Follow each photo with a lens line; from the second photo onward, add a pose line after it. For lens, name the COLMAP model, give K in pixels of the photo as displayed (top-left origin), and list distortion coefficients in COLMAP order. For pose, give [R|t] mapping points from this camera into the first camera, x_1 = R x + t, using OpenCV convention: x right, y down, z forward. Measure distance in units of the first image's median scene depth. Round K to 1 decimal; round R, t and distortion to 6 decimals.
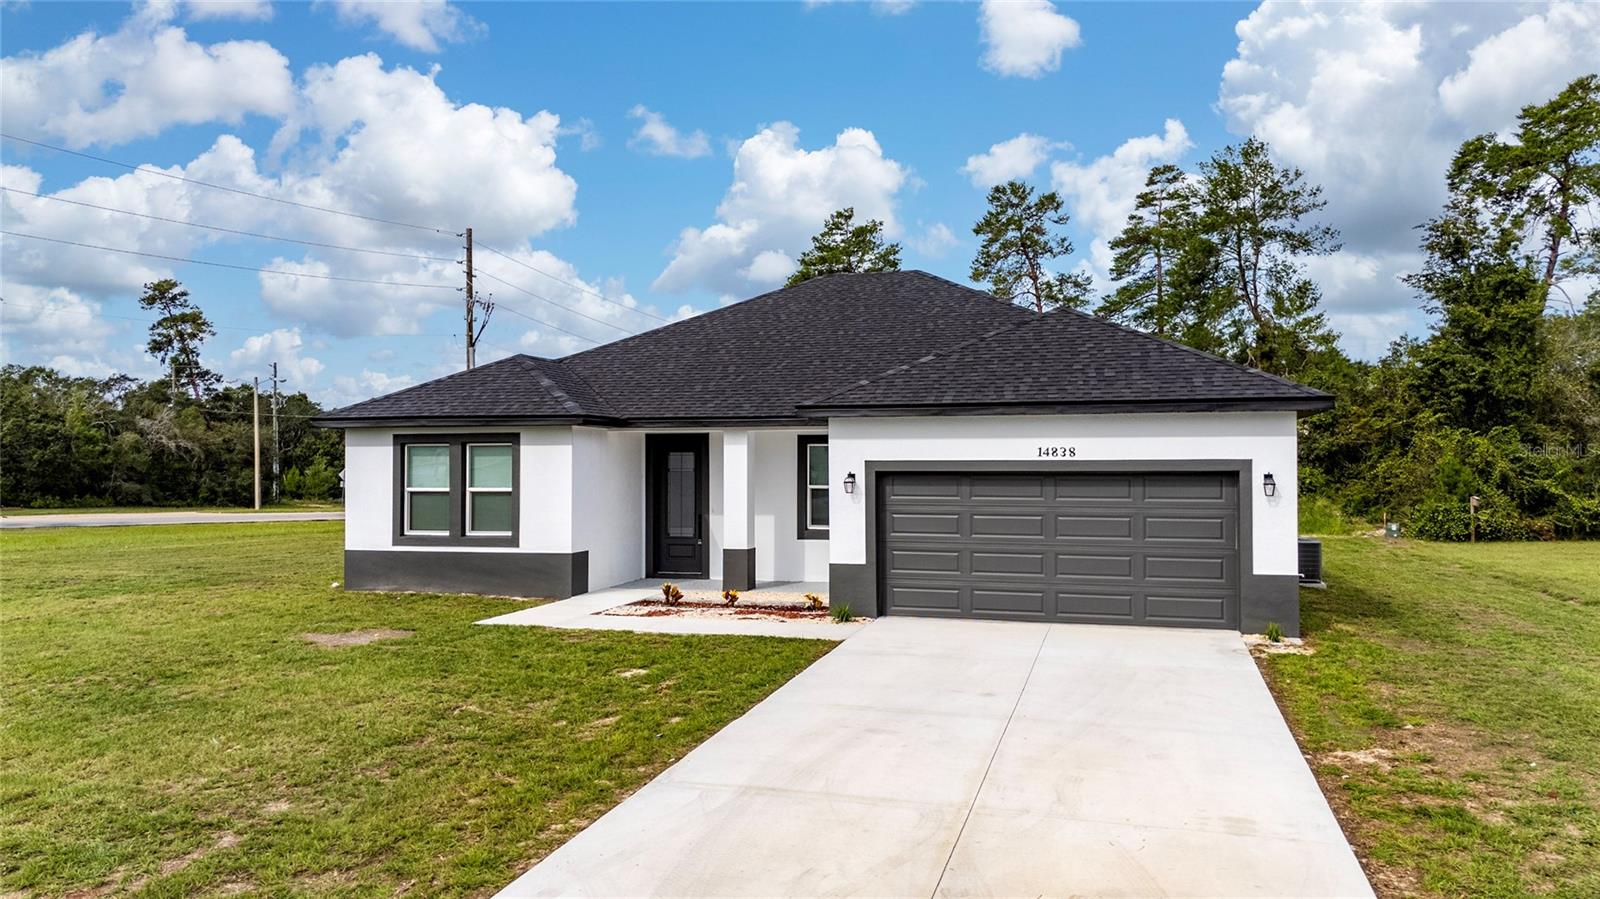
lens RADIAL K [[1194.8, 0, 776.0], [0, 1194.8, 449.7], [0, 0, 1]] dist [0.073038, -0.067612]
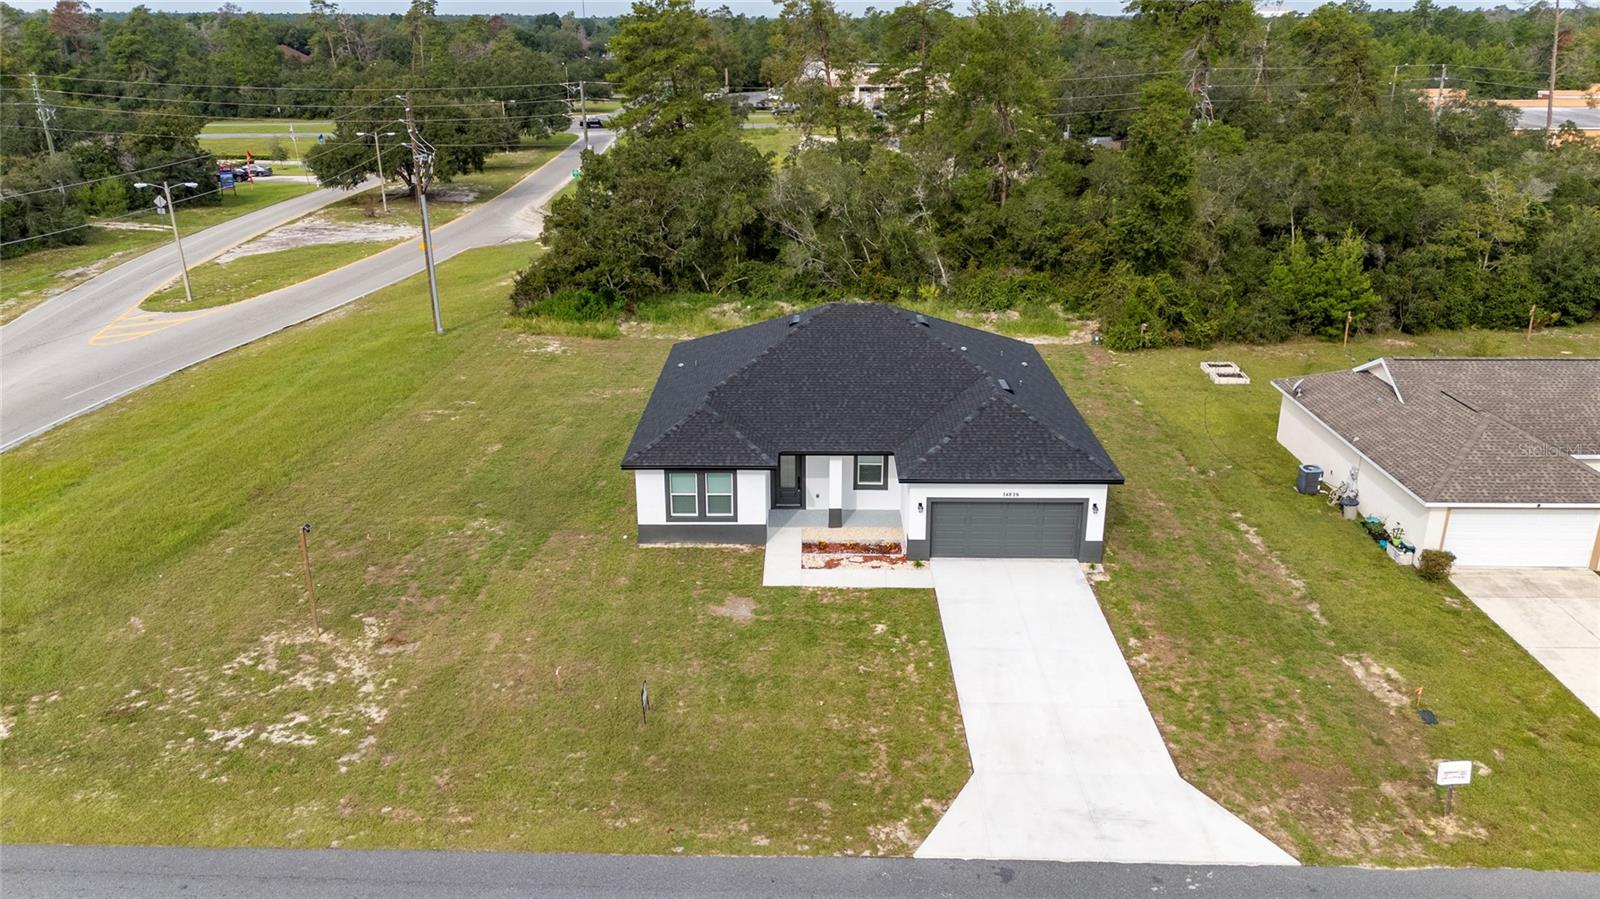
lens RADIAL K [[1194.8, 0, 770.0], [0, 1194.8, 455.6], [0, 0, 1]] dist [0.073038, -0.067612]
pose [[0.965956, -0.093064, 0.241389, -0.317736], [0.001480, 0.935030, 0.354565, -0.367121], [-0.258703, -0.342137, 0.903335, -0.393532]]
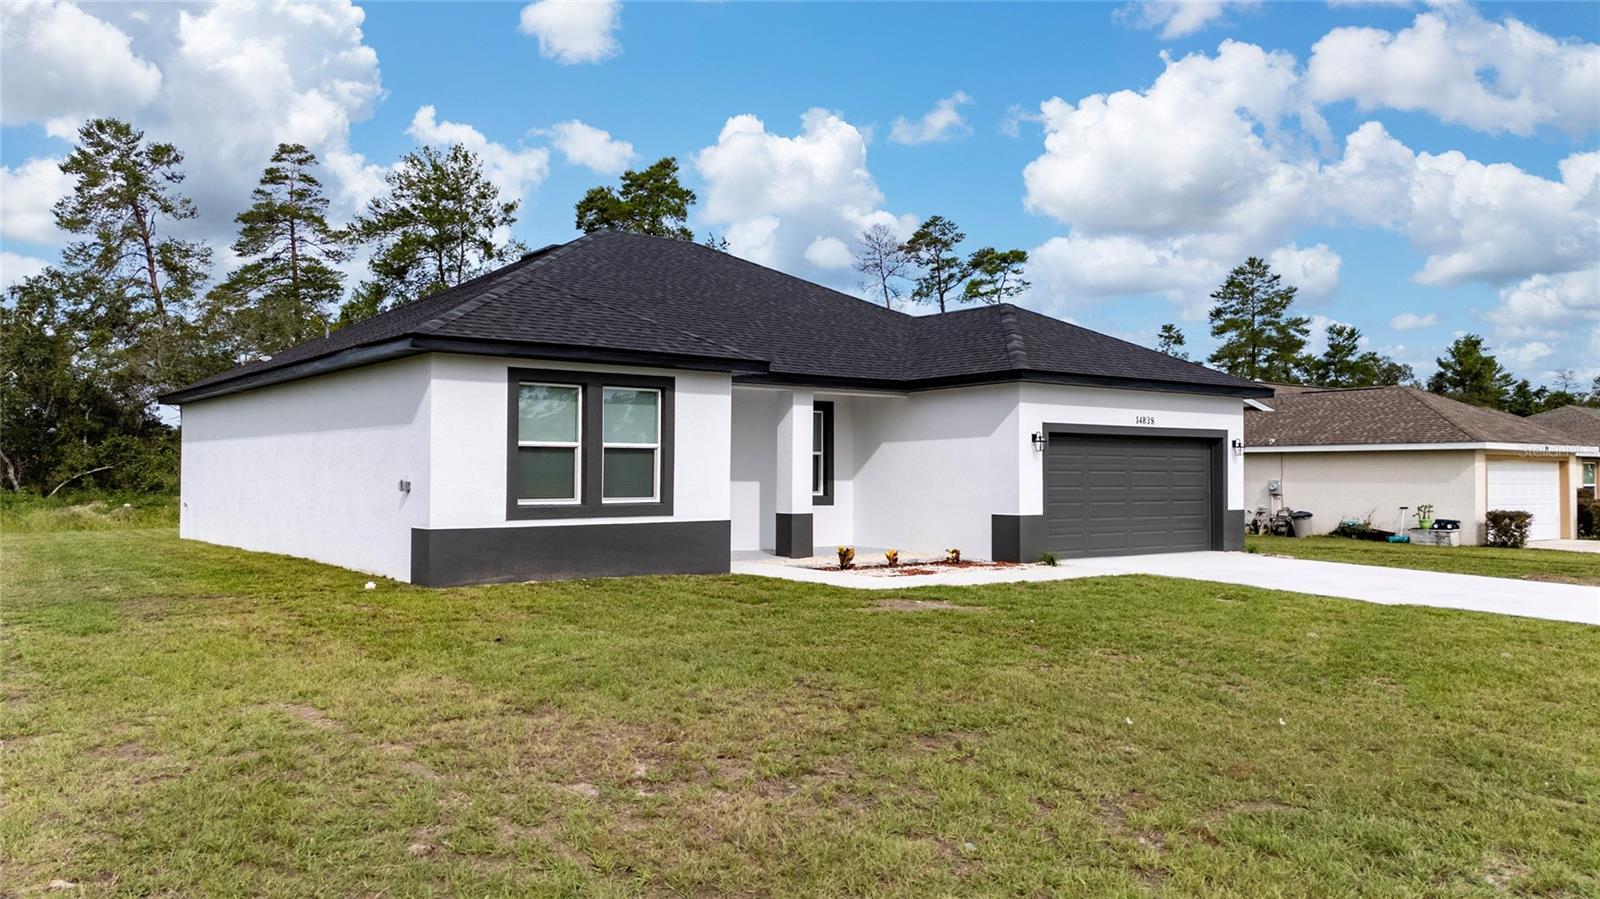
lens RADIAL K [[1194.8, 0, 807.9], [0, 1194.8, 439.4], [0, 0, 1]] dist [0.073038, -0.067612]
pose [[0.582684, 0.026983, 0.812251, -0.414509], [-0.016007, 0.999636, -0.021725, 0.022819], [-0.812541, -0.000343, 0.582904, 0.223087]]
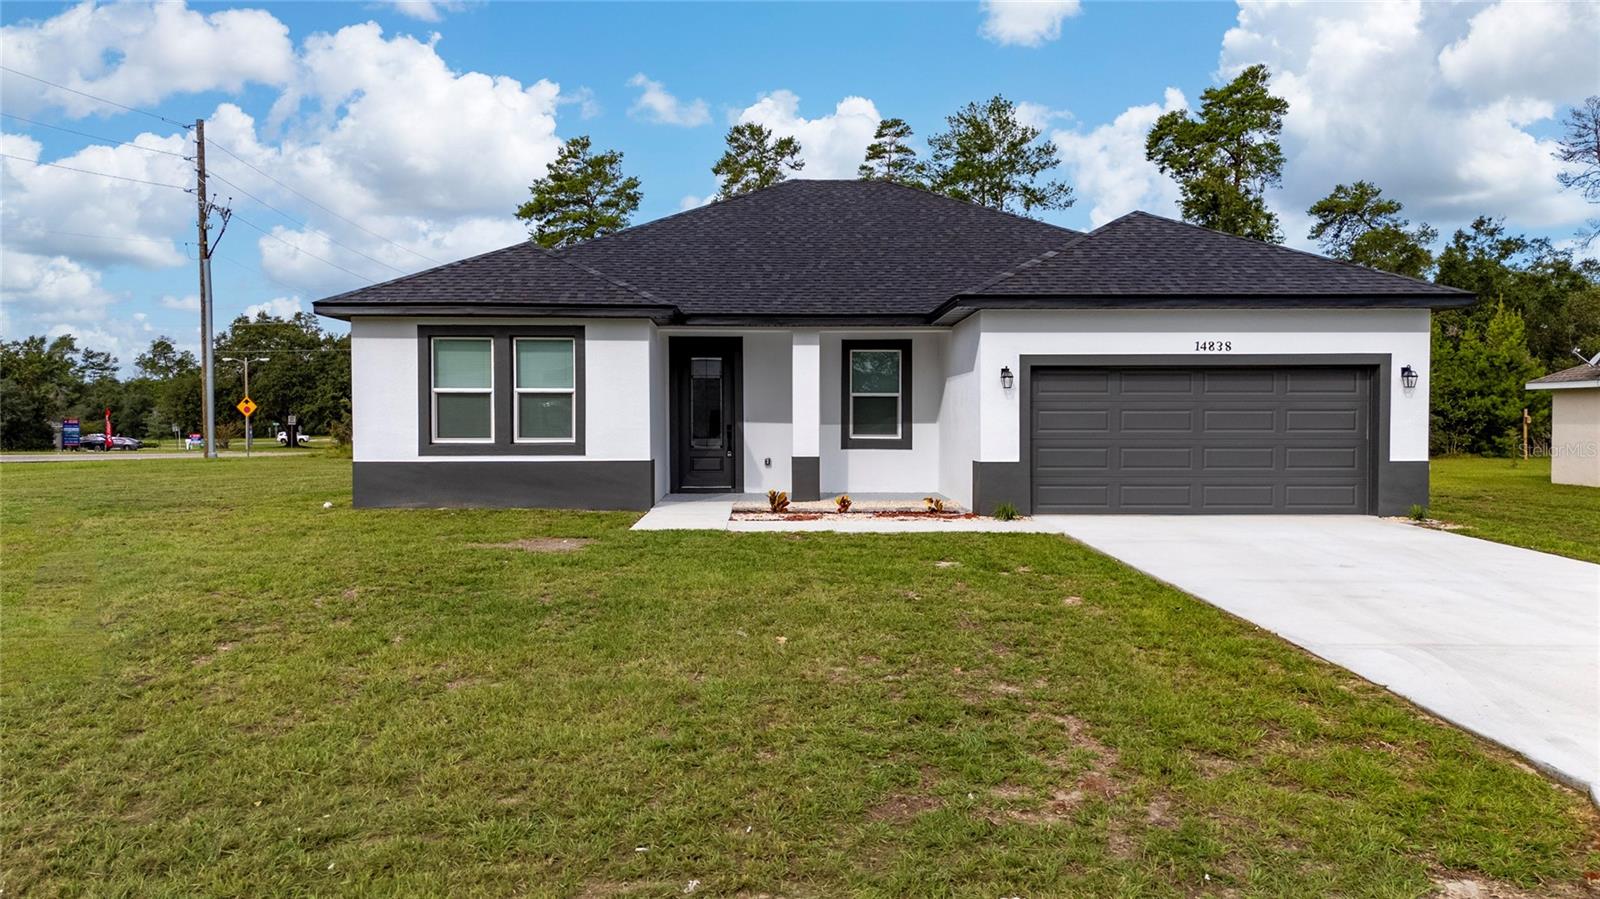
lens RADIAL K [[1194.8, 0, 785.9], [0, 1194.8, 449.3], [0, 0, 1]] dist [0.073038, -0.067612]
pose [[0.951237, -0.006537, 0.308391, -0.172958], [-0.005478, 0.999260, 0.038079, 0.021349], [-0.308412, -0.037912, 0.950497, 0.057583]]
